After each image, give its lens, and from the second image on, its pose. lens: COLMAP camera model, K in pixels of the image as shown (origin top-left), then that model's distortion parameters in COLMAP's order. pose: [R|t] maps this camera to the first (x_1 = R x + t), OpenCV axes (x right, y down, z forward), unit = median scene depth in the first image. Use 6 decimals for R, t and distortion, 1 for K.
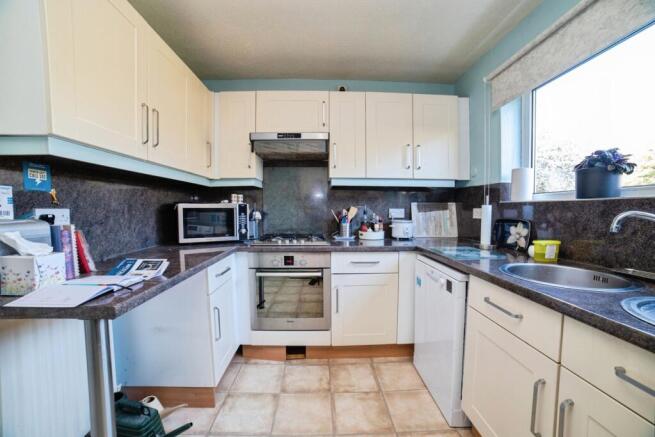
lens RADIAL K [[274.4, 0, 327.5], [0, 274.4, 218.5], [0, 0, 1]] dist [-0.094824, 0.045514]
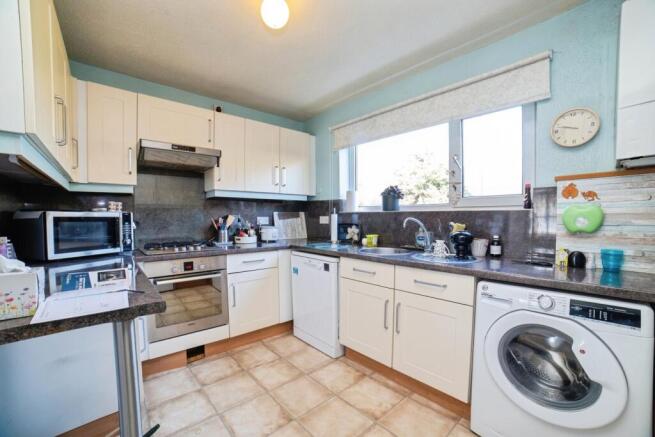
lens RADIAL K [[274.4, 0, 327.5], [0, 274.4, 218.5], [0, 0, 1]] dist [-0.094824, 0.045514]
pose [[0.767063, -0.007043, 0.641533, -0.386387], [0.026481, 0.999435, -0.020690, 0.004644], [-0.641025, 0.032859, 0.766816, -0.143207]]
